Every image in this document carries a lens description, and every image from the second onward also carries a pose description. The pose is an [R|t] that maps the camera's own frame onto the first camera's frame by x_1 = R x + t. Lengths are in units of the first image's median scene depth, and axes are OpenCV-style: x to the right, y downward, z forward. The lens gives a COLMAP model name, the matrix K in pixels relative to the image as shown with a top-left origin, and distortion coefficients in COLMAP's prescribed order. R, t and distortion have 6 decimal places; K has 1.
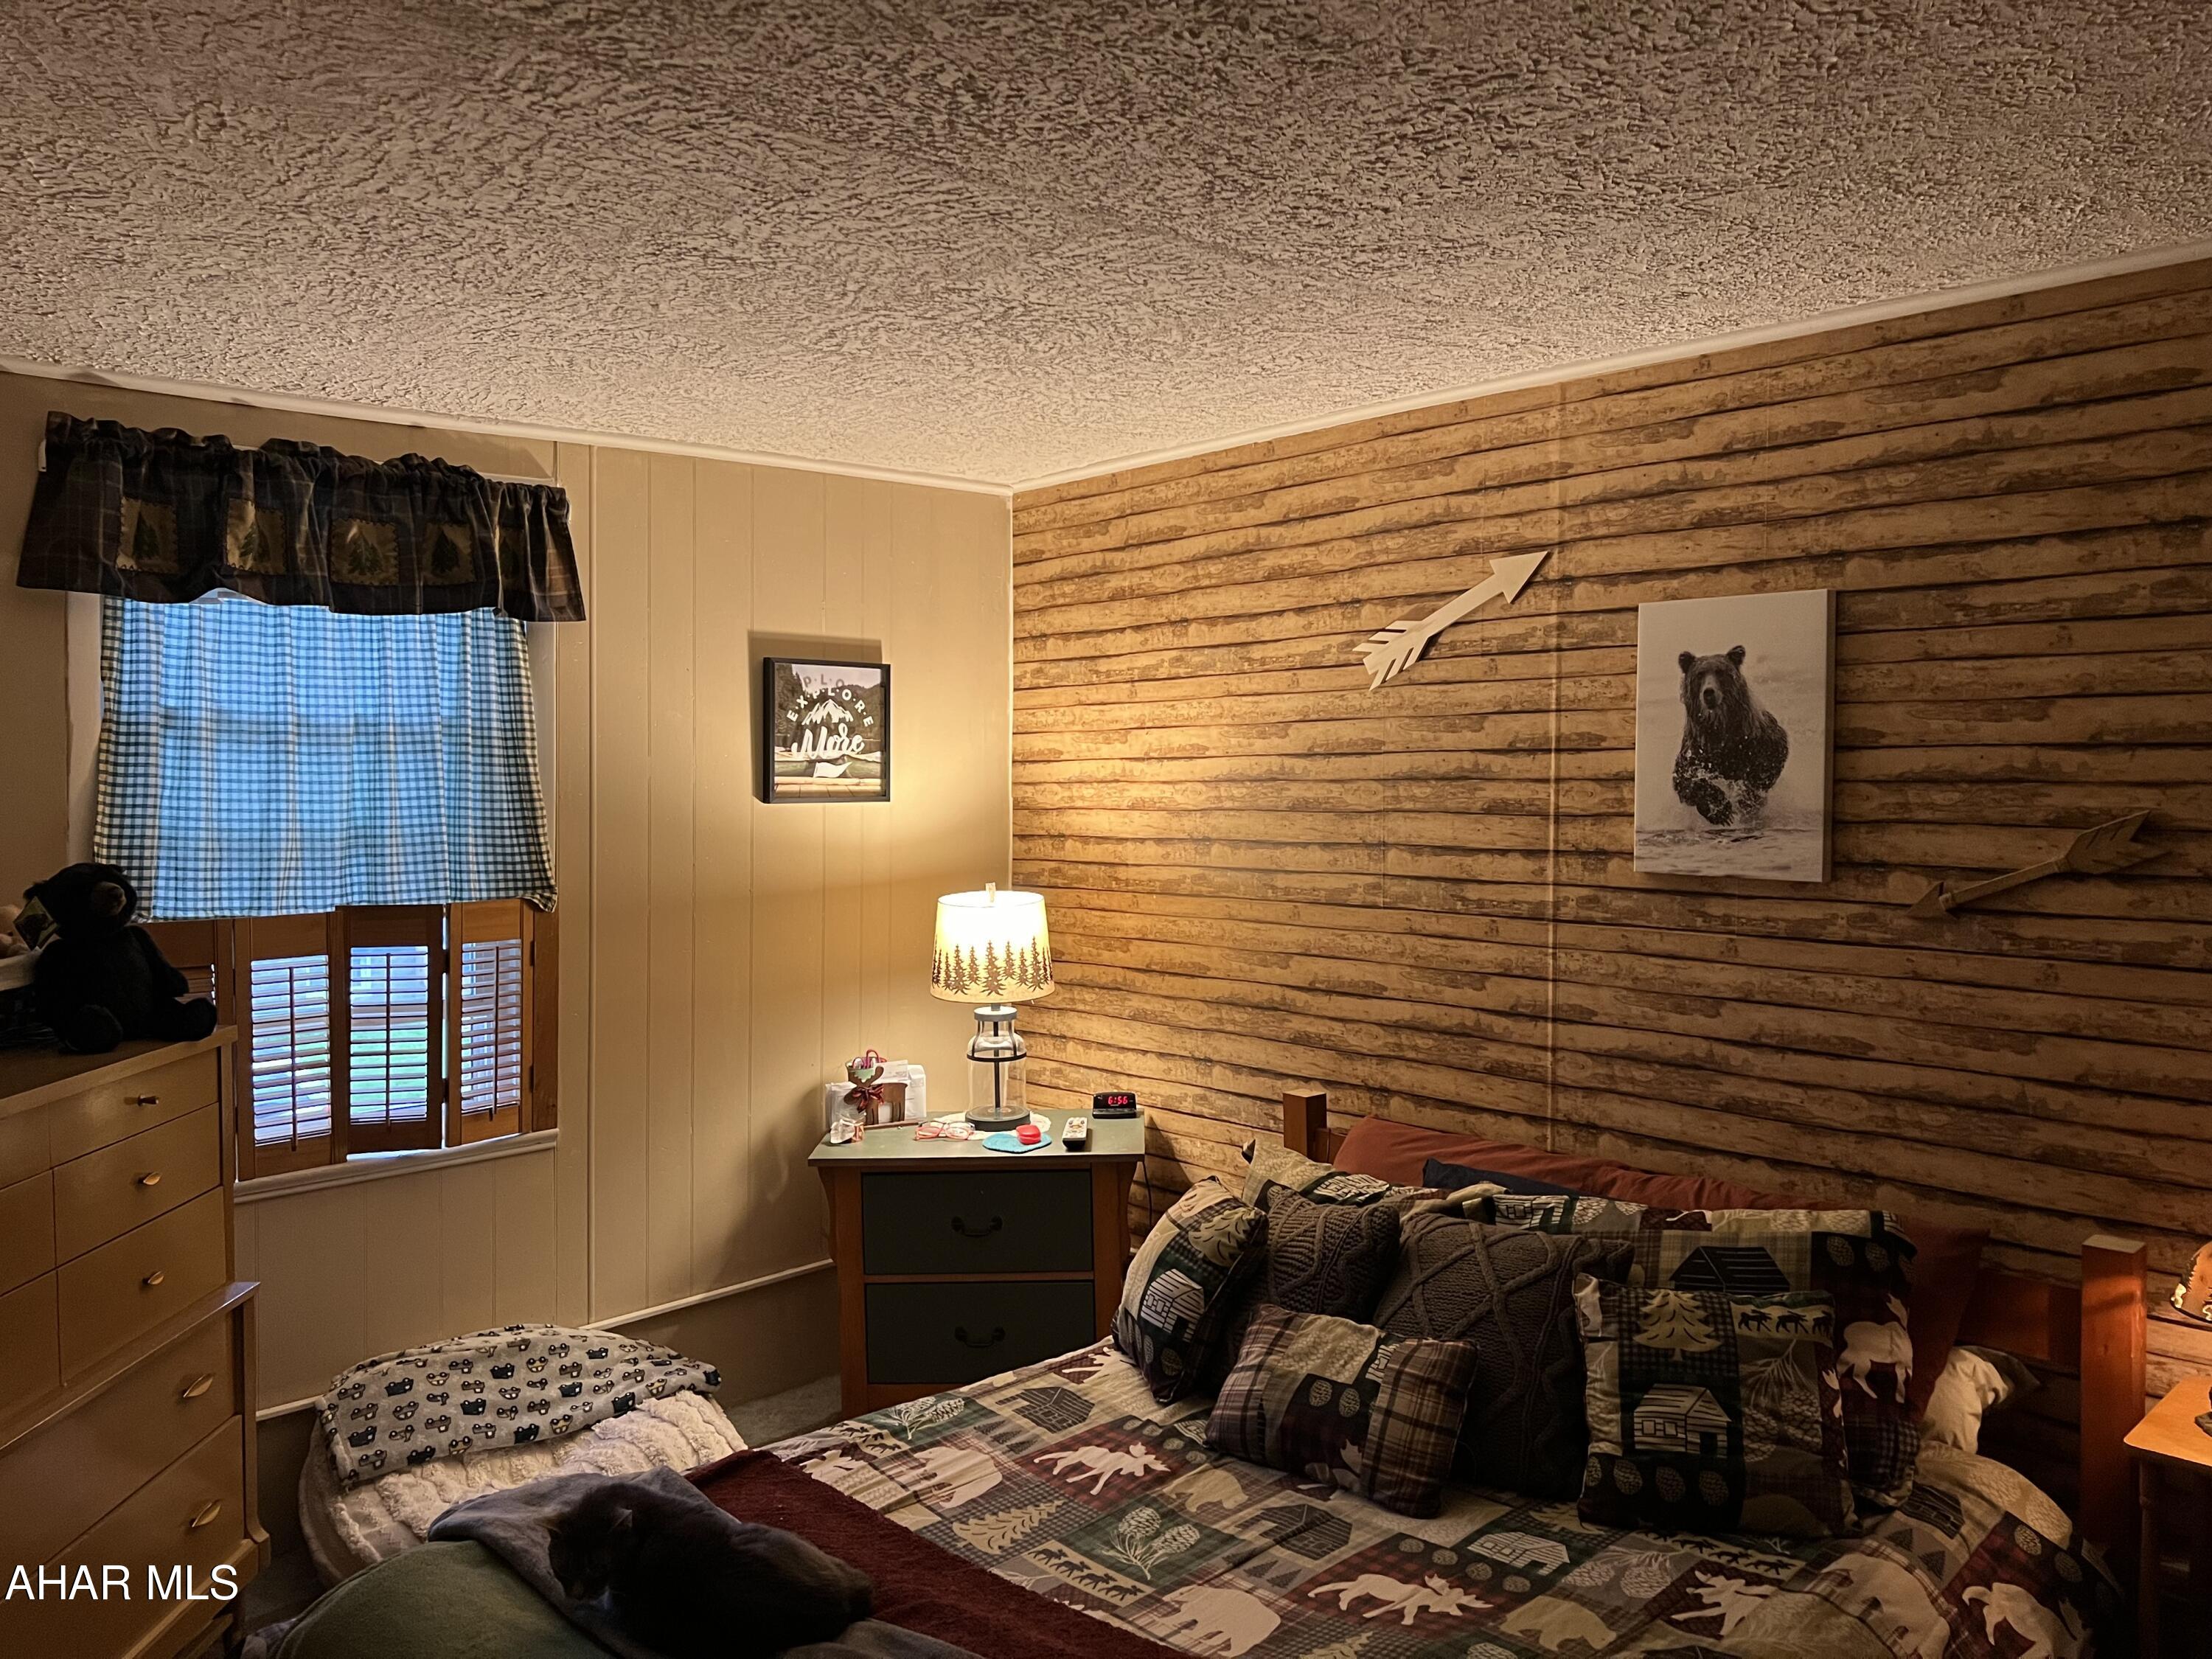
lens RADIAL K [[1641.3, 0, 1114.1], [0, 1641.3, 817.1], [0, 0, 1]] dist [0.041873, -0.041235]
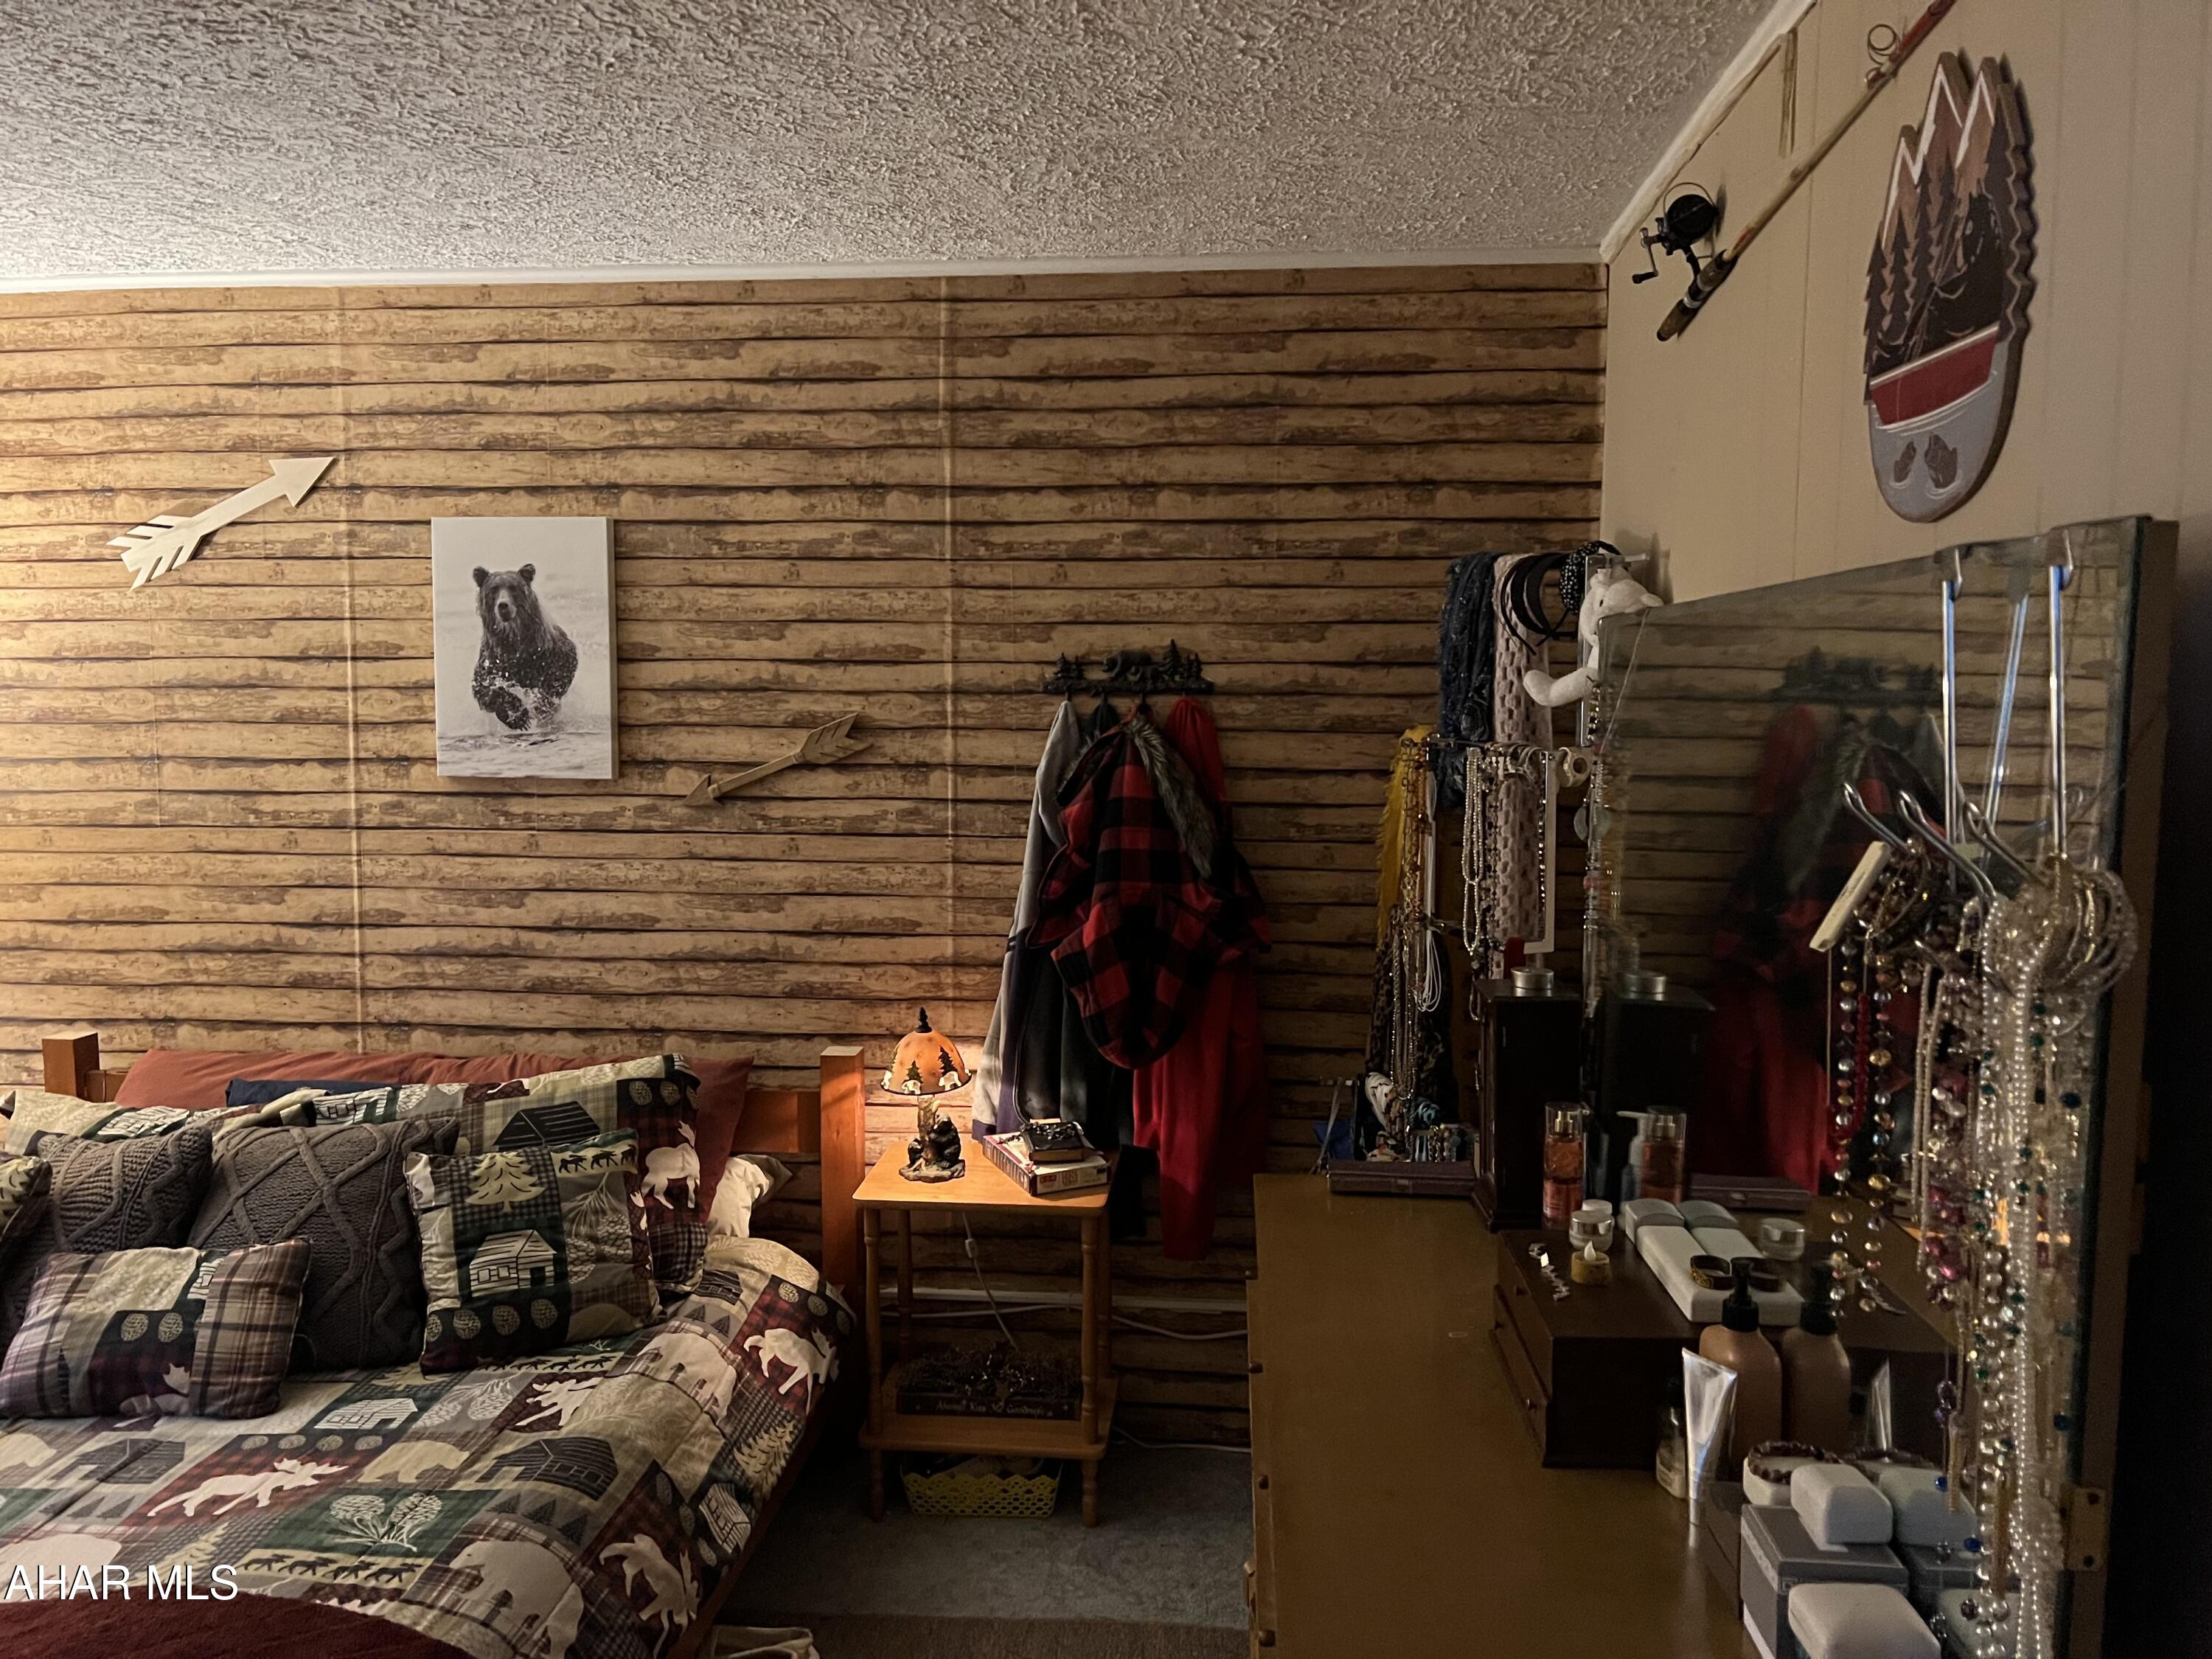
lens RADIAL K [[1641.3, 0, 1114.1], [0, 1641.3, 817.1], [0, 0, 1]] dist [0.041873, -0.041235]
pose [[0.750921, -0.049185, 0.658557, -0.065606], [0.017004, 0.998332, 0.055173, 0.010577], [-0.660173, -0.030233, 0.750505, -0.085246]]
